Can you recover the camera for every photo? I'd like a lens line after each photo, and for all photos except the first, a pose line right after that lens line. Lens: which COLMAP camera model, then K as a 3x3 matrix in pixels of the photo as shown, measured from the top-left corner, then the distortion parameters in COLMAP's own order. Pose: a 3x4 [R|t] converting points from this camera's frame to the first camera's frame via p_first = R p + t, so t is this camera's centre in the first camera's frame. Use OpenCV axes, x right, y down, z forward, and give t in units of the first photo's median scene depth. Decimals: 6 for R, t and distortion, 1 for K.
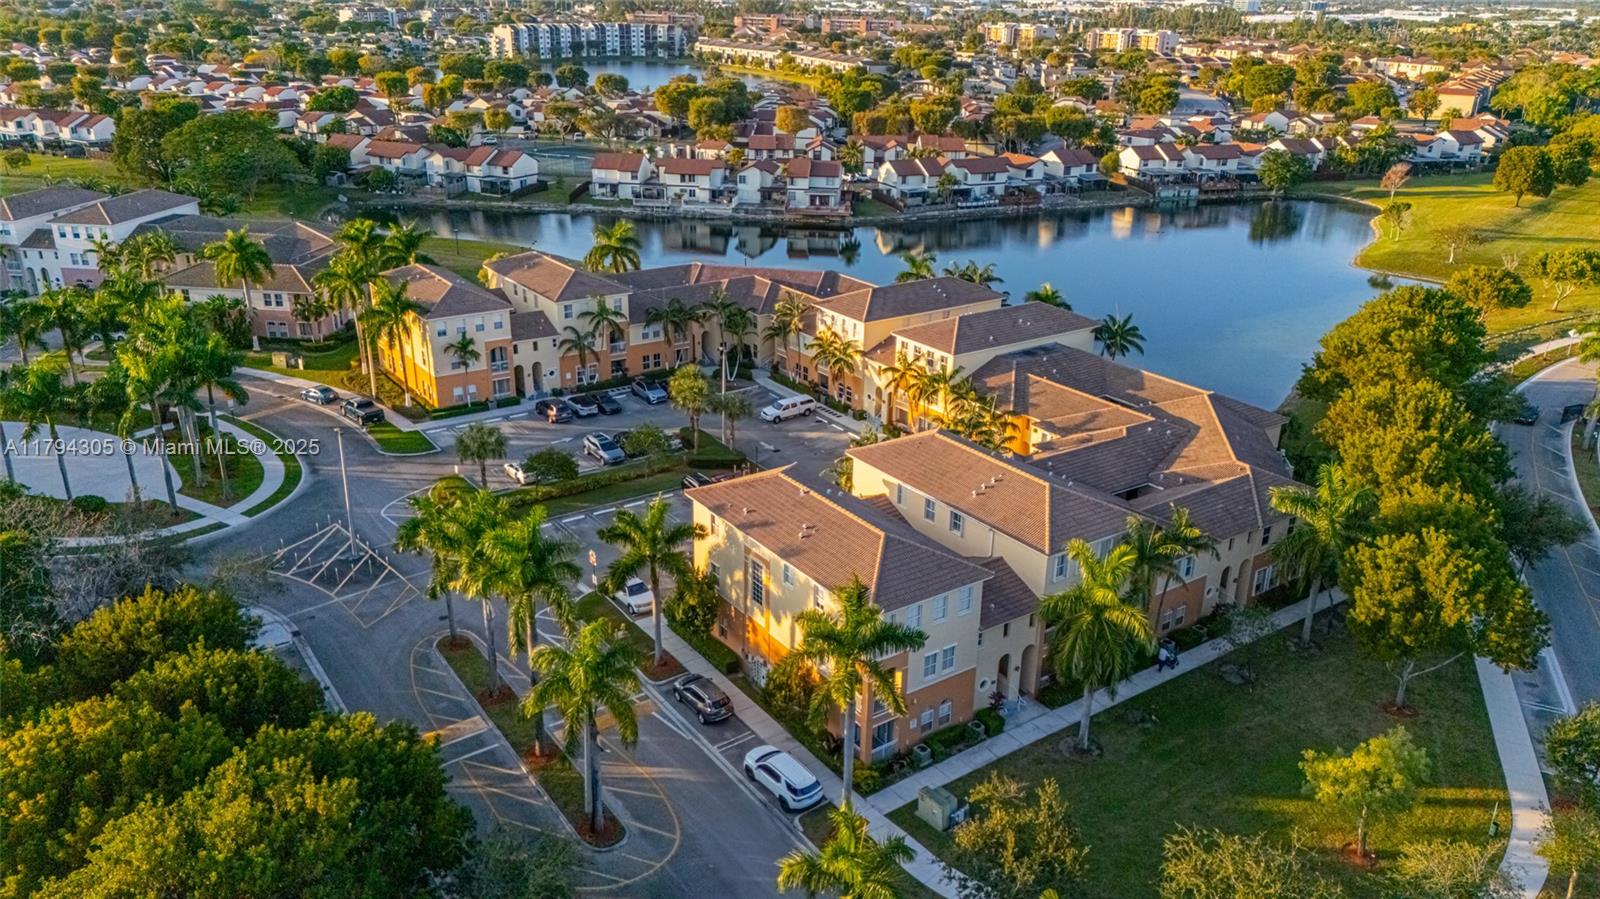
lens RADIAL K [[1179.8, 0, 800.0], [0, 1179.8, 449.5], [0, 0, 1]] dist [0.086436, -0.102032]
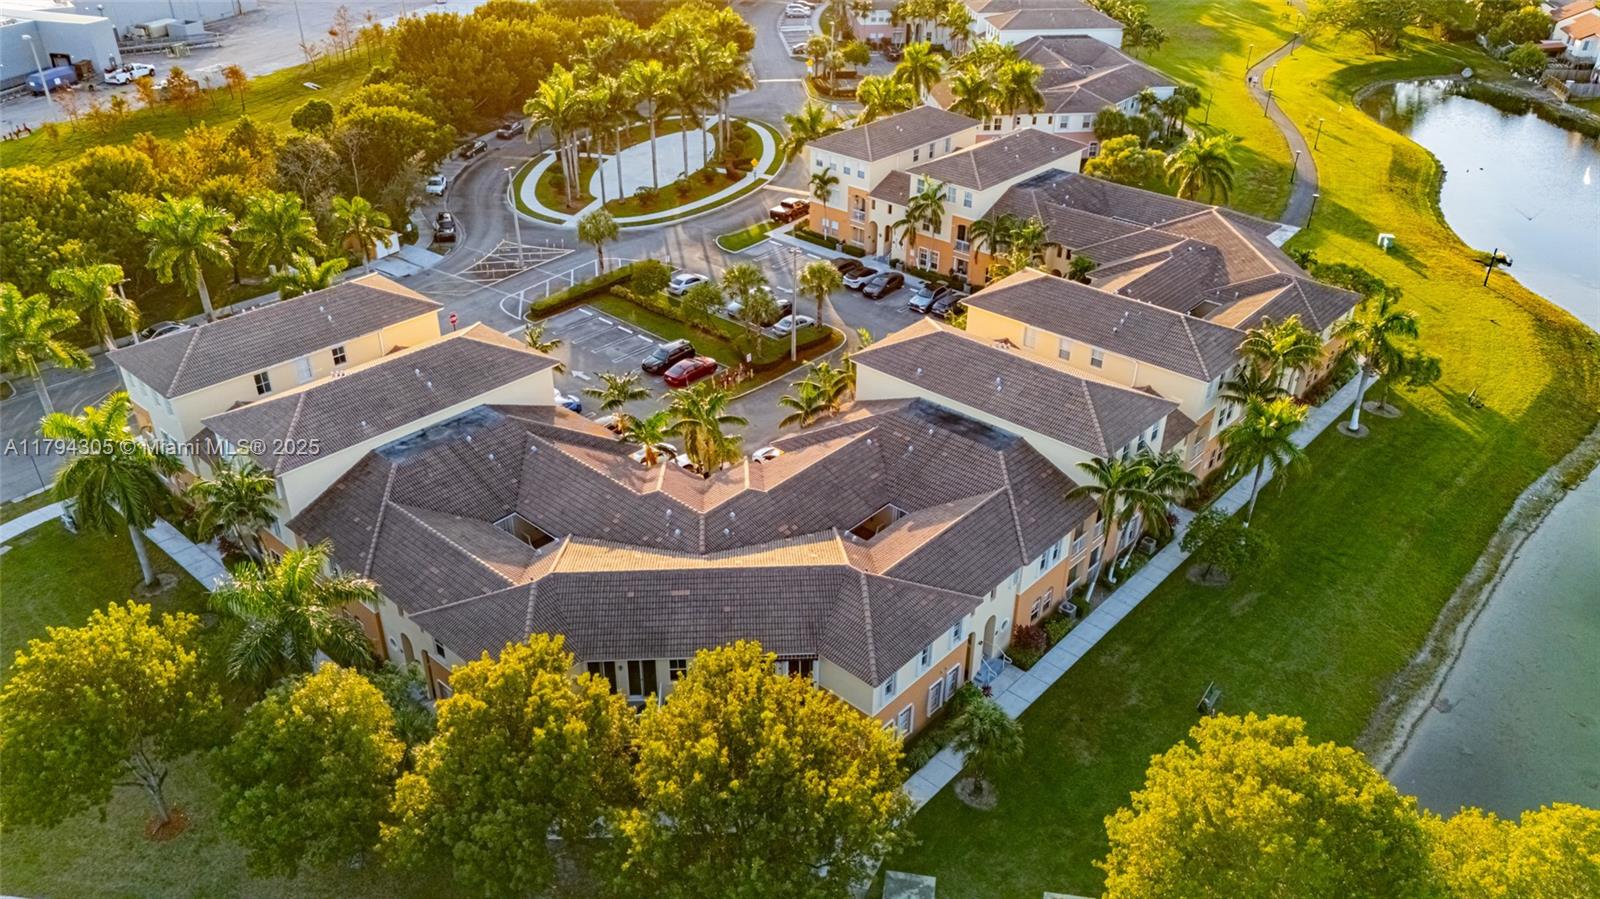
lens RADIAL K [[1179.8, 0, 800.0], [0, 1179.8, 449.5], [0, 0, 1]] dist [0.086436, -0.102032]
pose [[0.233853, 0.479929, -0.845565, 0.800218], [-0.364457, 0.849538, 0.381389, -0.308708], [0.901379, 0.218983, 0.373580, 0.702906]]
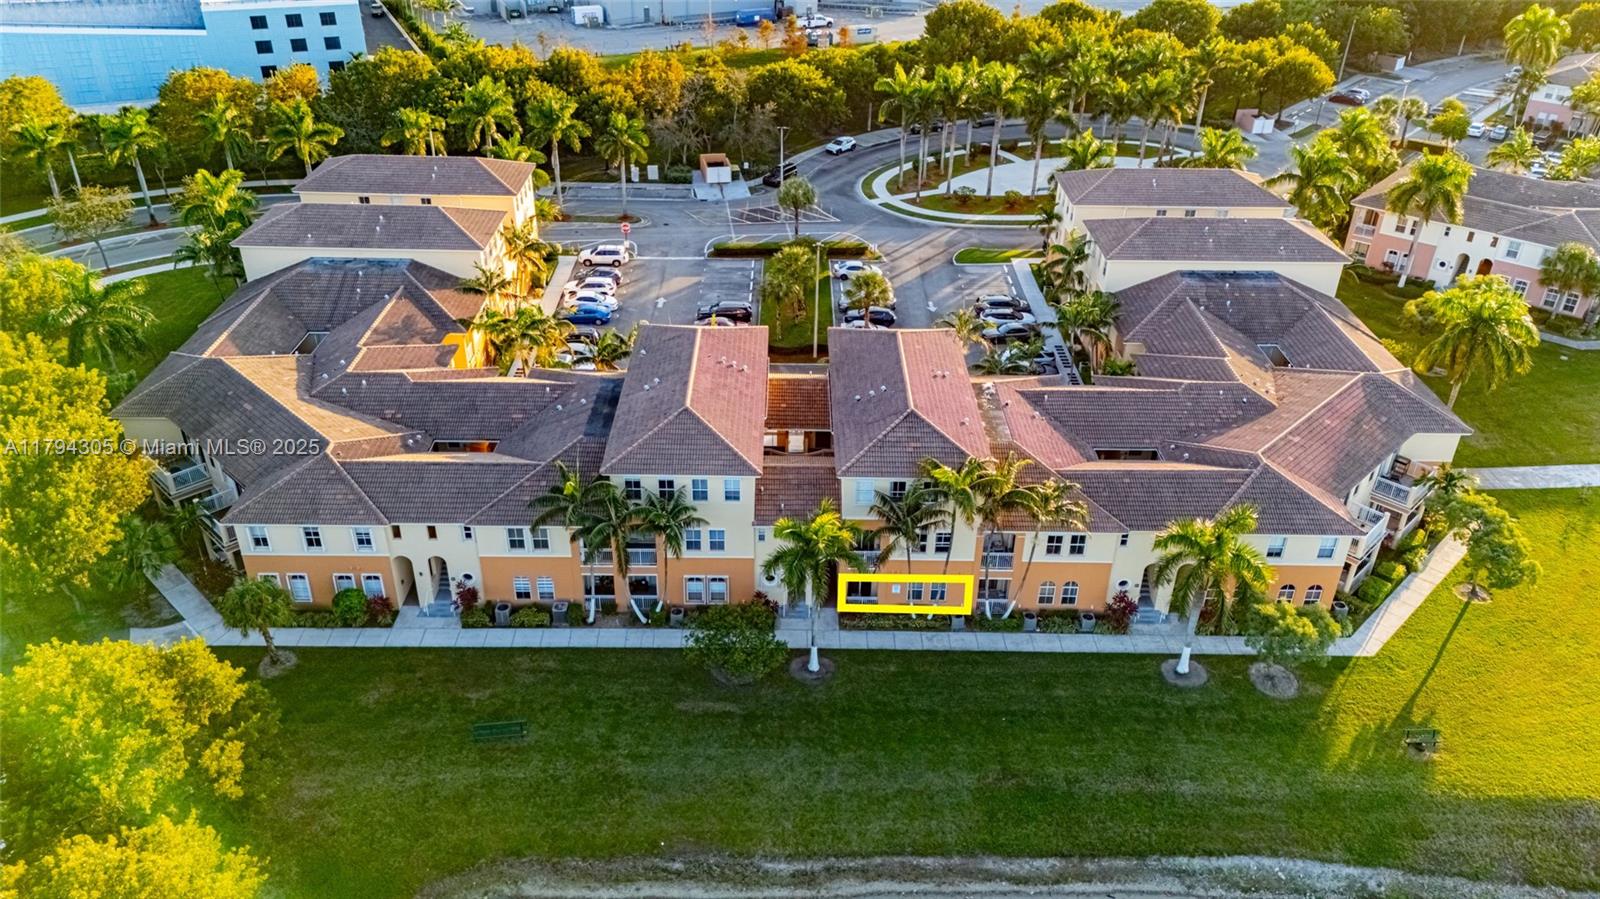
lens RADIAL K [[1179.8, 0, 800.0], [0, 1179.8, 449.5], [0, 0, 1]] dist [0.086436, -0.102032]
pose [[-0.562837, 0.397771, -0.724564, 0.675595], [-0.330182, 0.695420, 0.638256, -0.559353], [0.757756, 0.598472, -0.260071, 1.337357]]
